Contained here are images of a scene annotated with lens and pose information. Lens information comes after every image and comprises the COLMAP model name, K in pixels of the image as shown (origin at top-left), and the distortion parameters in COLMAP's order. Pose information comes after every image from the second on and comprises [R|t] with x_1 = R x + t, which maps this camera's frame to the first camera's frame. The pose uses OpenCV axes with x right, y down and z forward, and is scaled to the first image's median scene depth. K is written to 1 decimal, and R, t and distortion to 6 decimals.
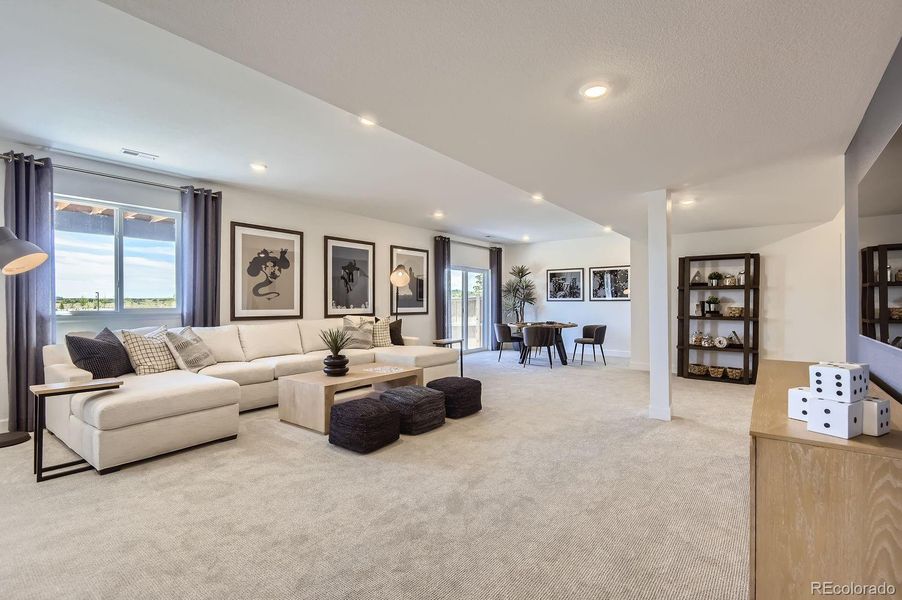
lens RADIAL K [[428.5, 0, 447.9], [0, 428.5, 303.5], [0, 0, 1]] dist [0.011664, -0.002478]
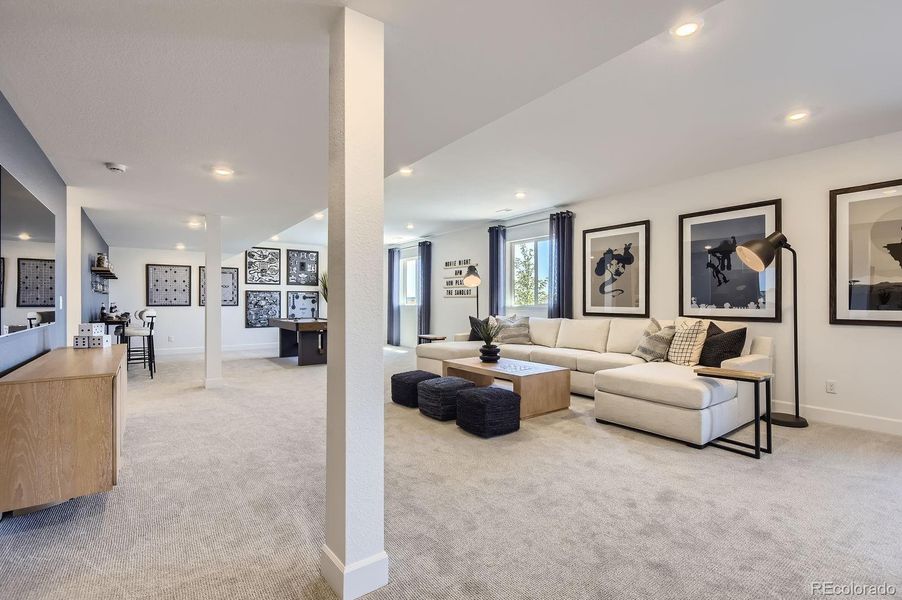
lens RADIAL K [[428.5, 0, 451.9], [0, 428.5, 298.7], [0, 0, 1]] dist [0.011664, -0.002478]
pose [[-0.282832, -0.005012, -0.959156, 0.653395], [-0.002797, 0.999986, -0.004400, 0.000498], [0.959165, 0.001438, -0.282842, 0.903373]]
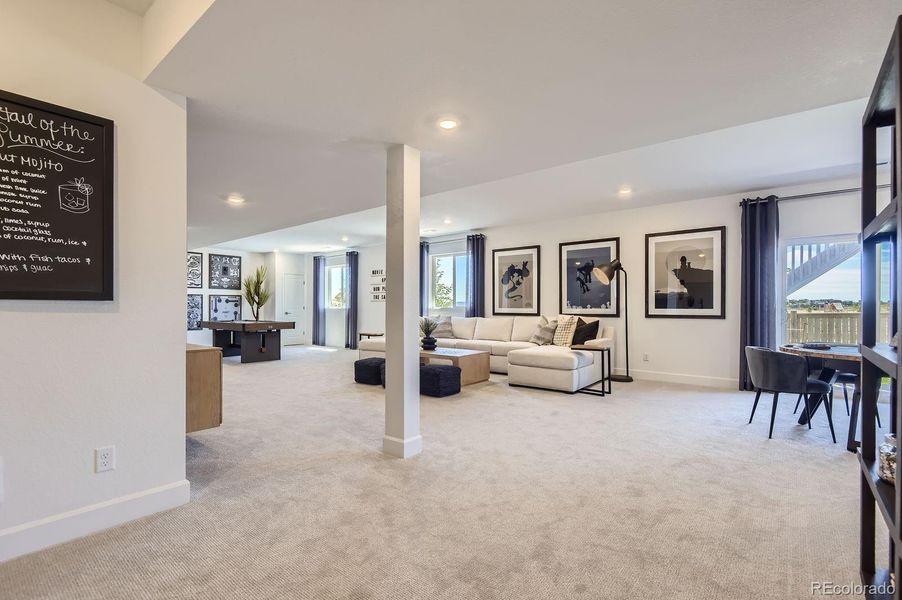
lens RADIAL K [[428.5, 0, 457.1], [0, 428.5, 301.1], [0, 0, 1]] dist [0.011664, -0.002478]
pose [[-0.026924, -0.012312, -0.999562, 0.929439], [-0.003515, 0.999919, -0.012222, 0.008811], [0.999631, 0.003185, -0.026966, 0.837454]]
